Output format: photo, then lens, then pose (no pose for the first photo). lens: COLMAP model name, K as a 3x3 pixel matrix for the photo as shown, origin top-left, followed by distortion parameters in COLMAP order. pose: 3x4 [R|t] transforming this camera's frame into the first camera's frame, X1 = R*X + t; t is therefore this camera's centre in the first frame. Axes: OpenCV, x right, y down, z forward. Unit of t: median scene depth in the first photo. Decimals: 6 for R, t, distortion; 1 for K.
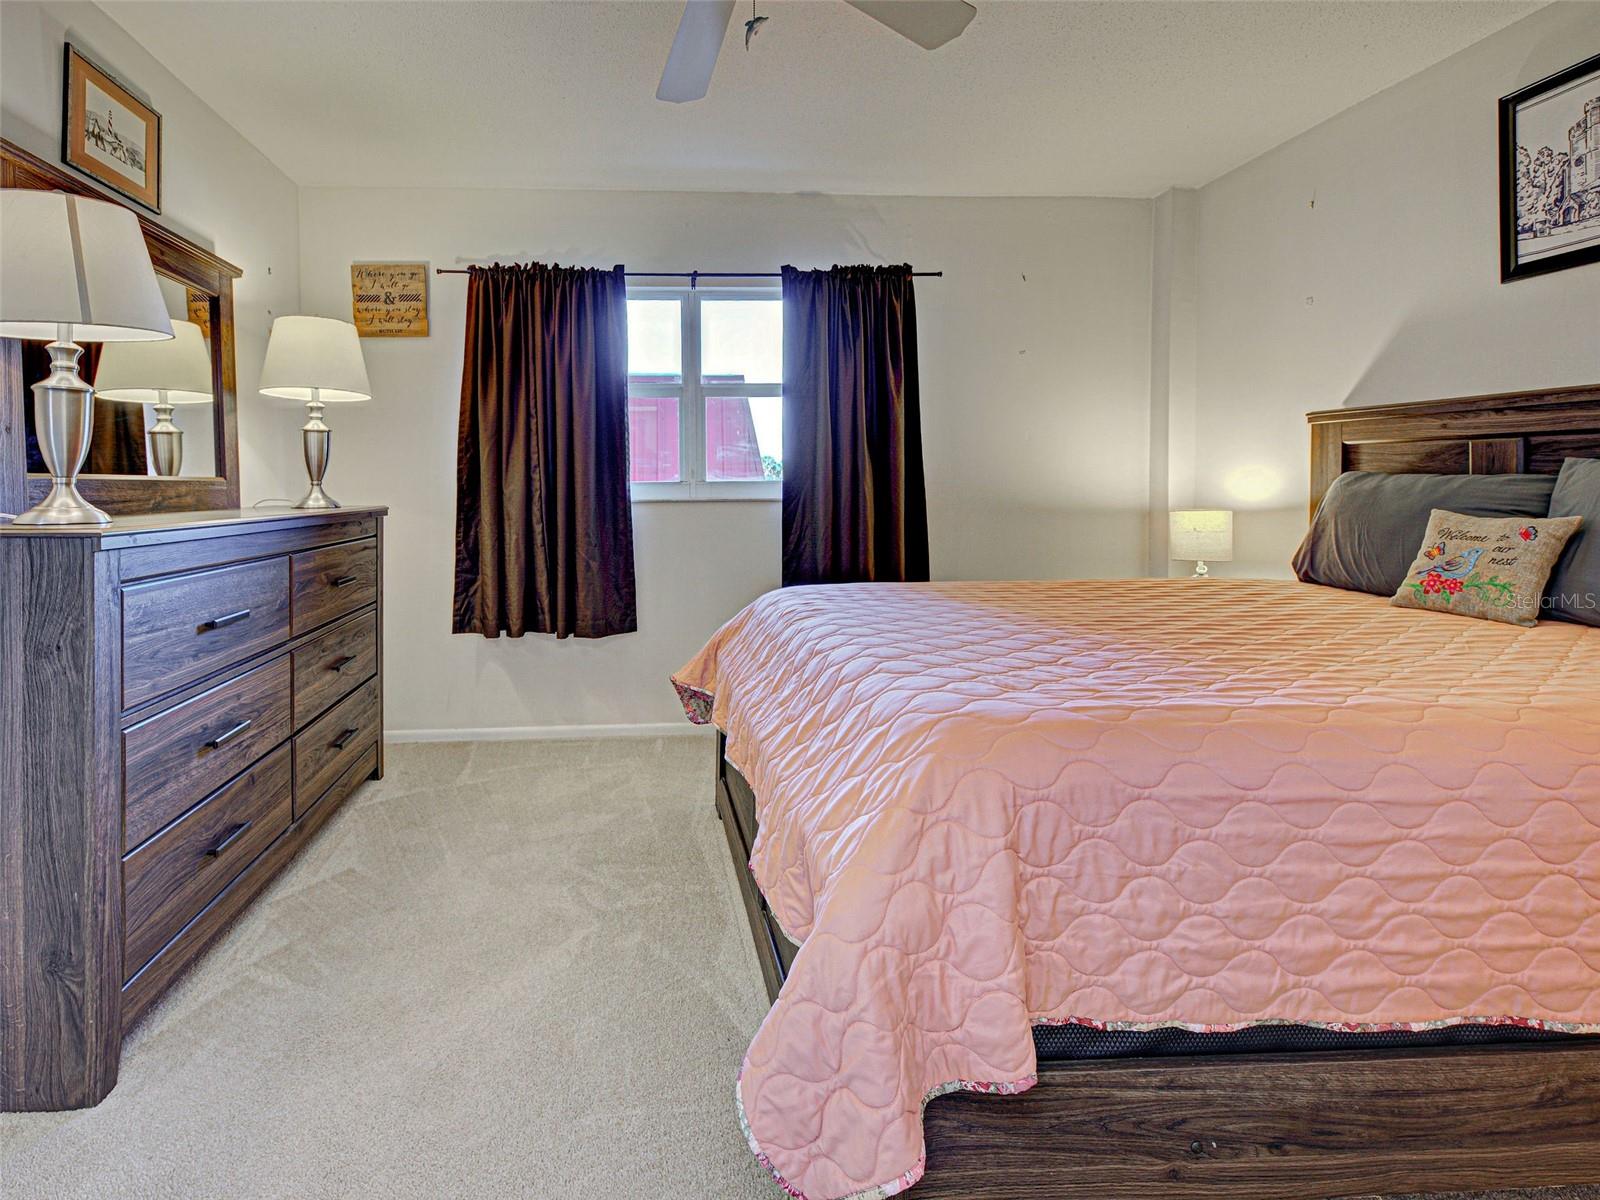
lens RADIAL K [[657.4, 0, 798.9], [0, 657.4, 585.3], [0, 0, 1]] dist [-0.000648, -0.000432]
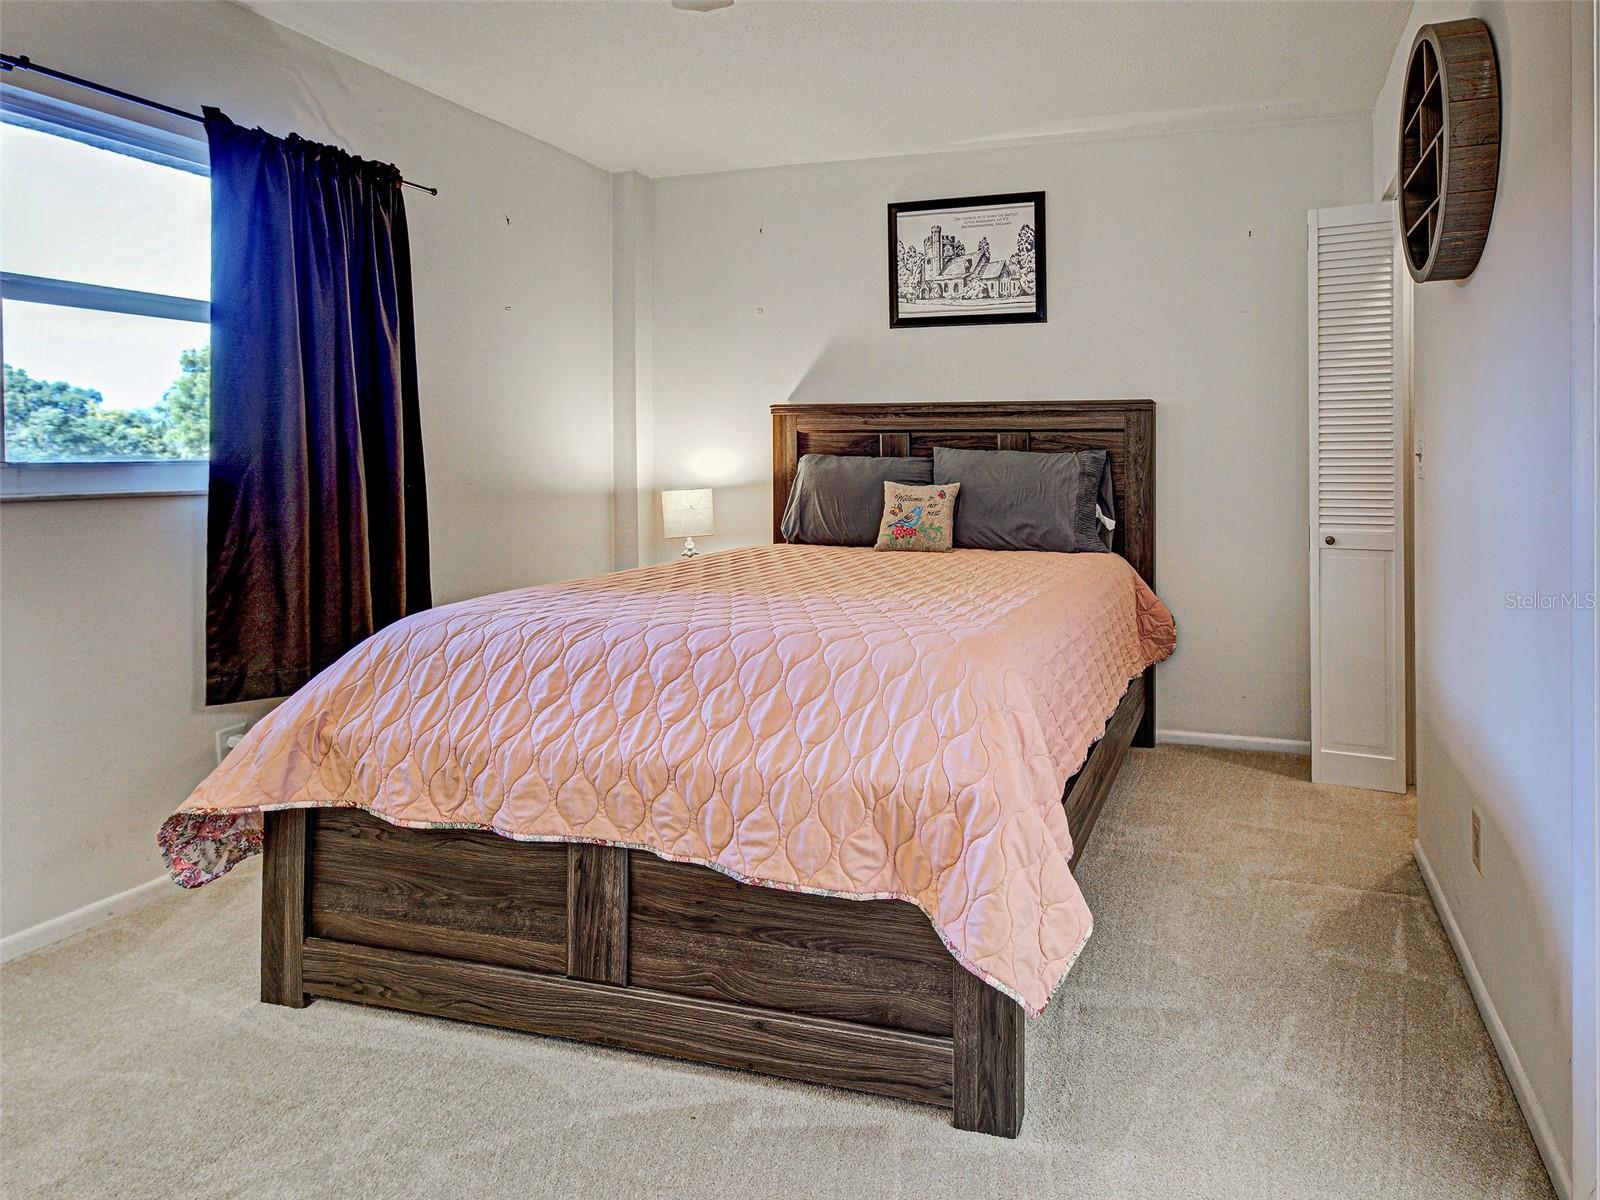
lens RADIAL K [[828.3, 0, 800.3], [0, 828.3, 614.3], [0, 0, 1]] dist [0.002043, 0.000294]
pose [[0.495822, -0.157628, 0.853999, -0.681914], [0.135459, 0.985390, 0.103234, -0.038676], [-0.857794, 0.064496, 0.509930, 0.237445]]
